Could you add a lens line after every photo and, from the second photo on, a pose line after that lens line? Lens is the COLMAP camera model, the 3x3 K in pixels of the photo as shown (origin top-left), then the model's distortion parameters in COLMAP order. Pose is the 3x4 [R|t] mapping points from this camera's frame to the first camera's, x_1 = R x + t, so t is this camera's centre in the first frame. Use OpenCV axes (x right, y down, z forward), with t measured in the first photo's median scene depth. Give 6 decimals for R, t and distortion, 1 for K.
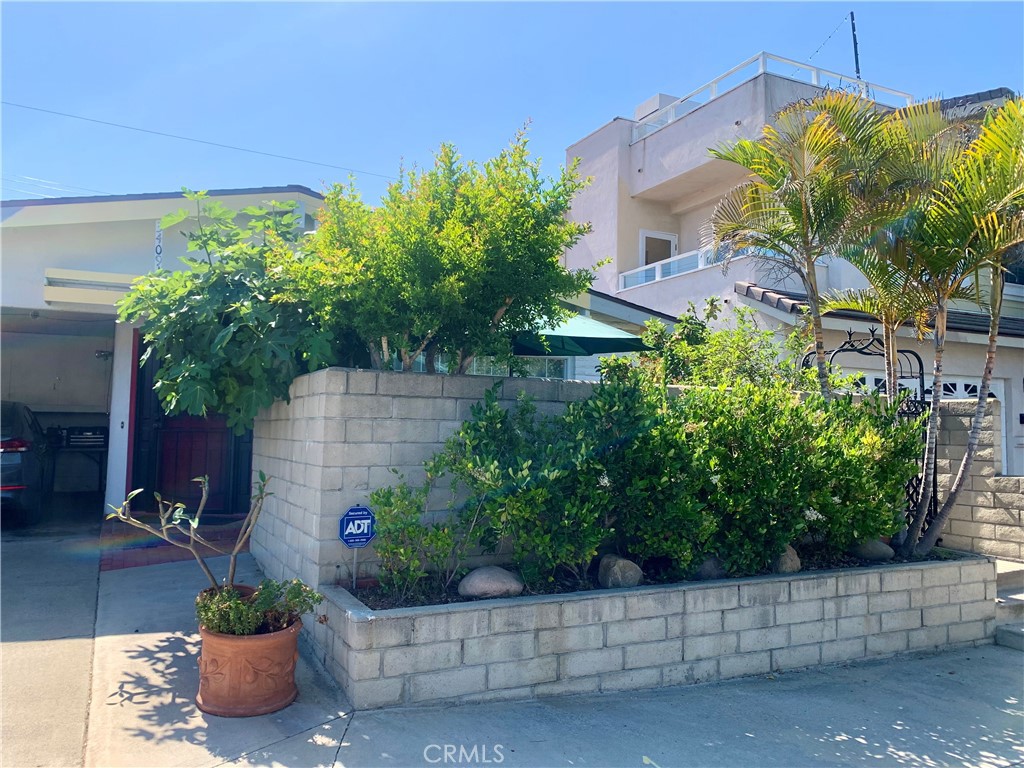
lens RADIAL K [[787.8, 0, 513.9], [0, 787.8, 379.1], [0, 0, 1]] dist [0.007777, 0.003960]
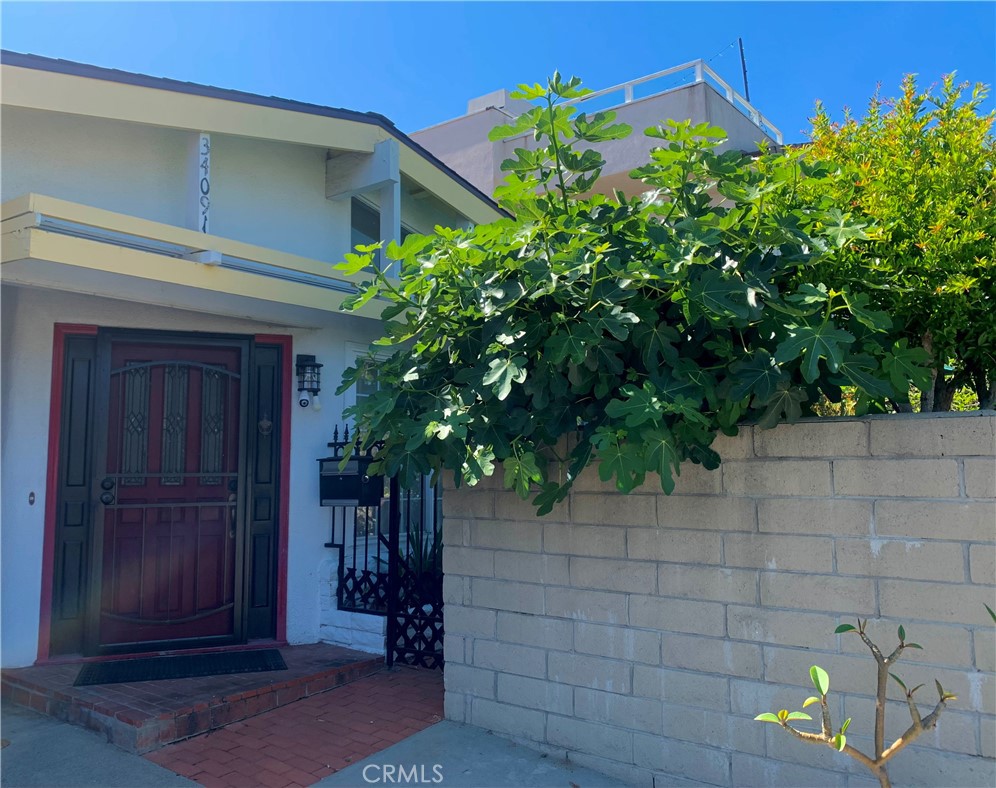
lens RADIAL K [[846.3, 0, 466.0], [0, 846.3, 388.5], [0, 0, 1]] dist [-0.009905, 0.015065]
pose [[0.903495, 0.022550, 0.428005, -0.994655], [-0.011357, 0.999524, -0.028686, -0.011398], [-0.428448, 0.021057, 0.903321, 0.716897]]
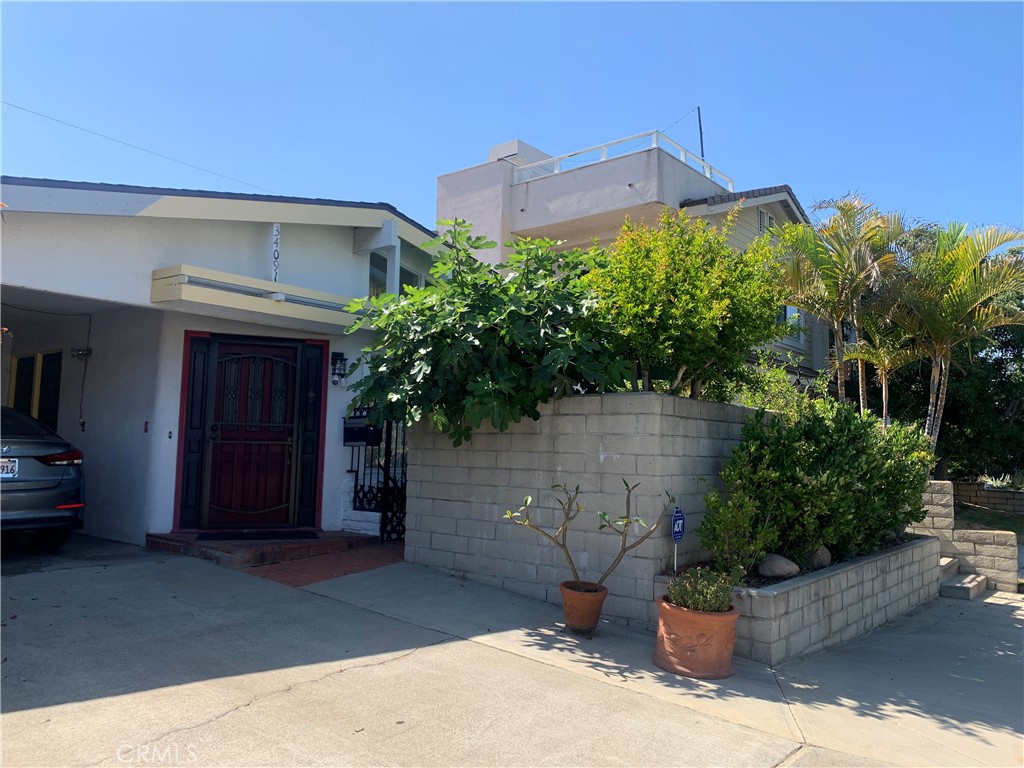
lens RADIAL K [[787.8, 0, 508.9], [0, 787.8, 383.5], [0, 0, 1]] dist [0.007777, 0.003960]
pose [[0.908747, 0.039626, 0.415463, -1.087196], [-0.034512, 0.999208, -0.019813, 0.003542], [-0.415919, 0.003667, 0.909394, 0.016421]]
